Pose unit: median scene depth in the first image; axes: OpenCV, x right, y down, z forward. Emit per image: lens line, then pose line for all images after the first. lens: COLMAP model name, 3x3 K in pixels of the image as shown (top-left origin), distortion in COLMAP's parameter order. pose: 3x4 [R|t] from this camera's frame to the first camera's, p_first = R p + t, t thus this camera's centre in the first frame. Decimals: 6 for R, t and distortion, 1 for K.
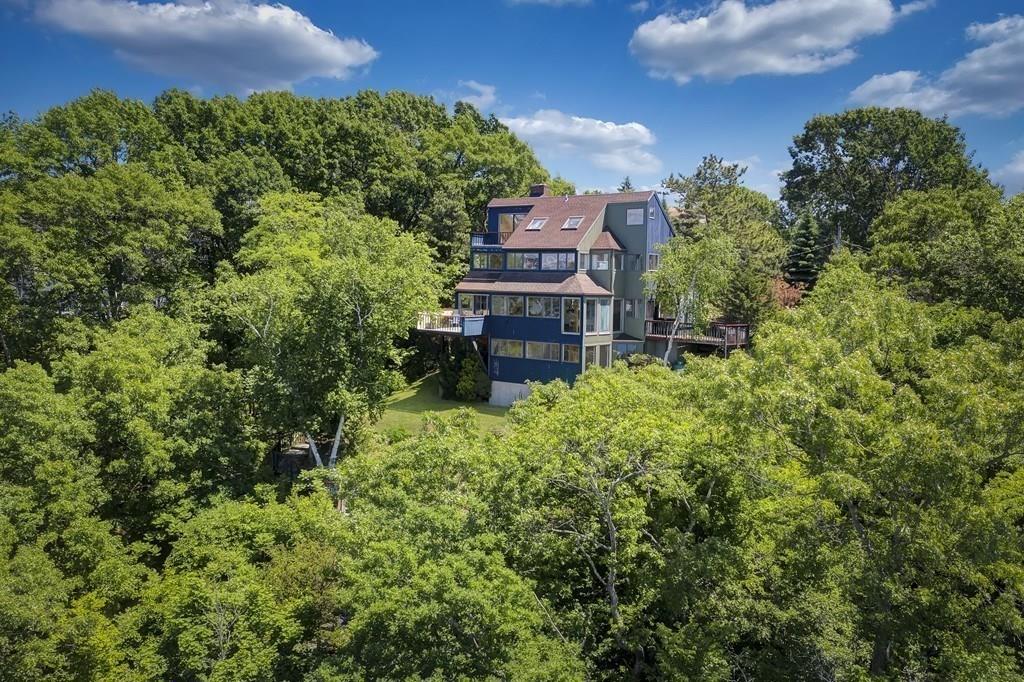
lens RADIAL K [[829.5, 0, 512.0], [0, 829.5, 341.0], [0, 0, 1]] dist [-0.009823, -0.004040]
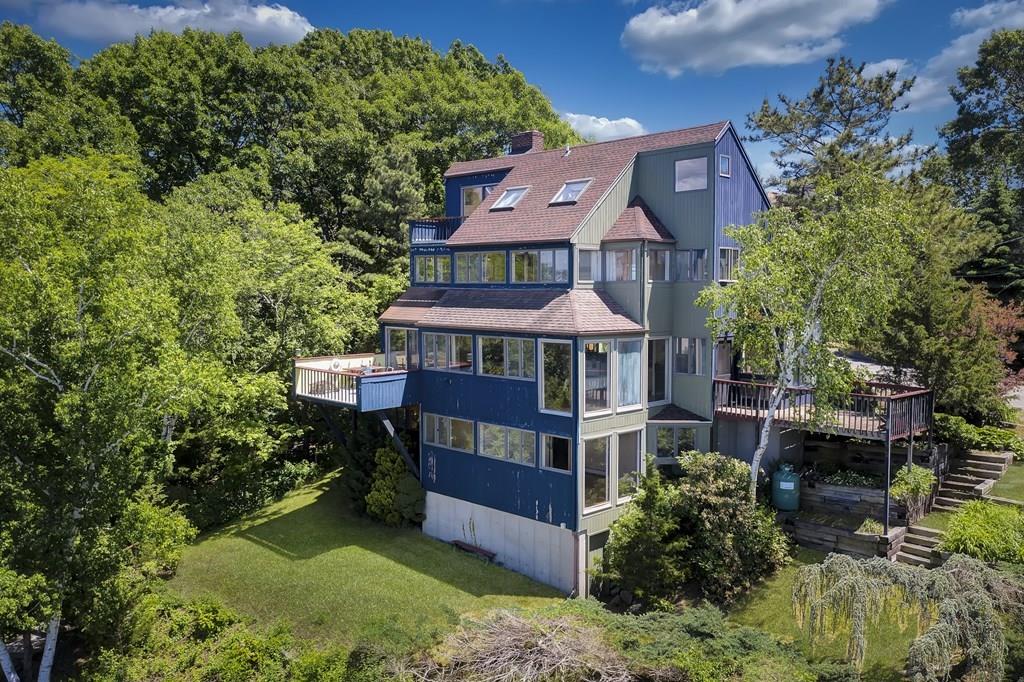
lens RADIAL K [[829.5, 0, 512.0], [0, 829.5, 341.0], [0, 0, 1]] dist [-0.009823, -0.004040]
pose [[0.993100, -0.010854, -0.116771, 0.096257], [0.009629, 0.999893, -0.011051, -0.043347], [0.116878, 0.009851, 0.993097, 0.478037]]
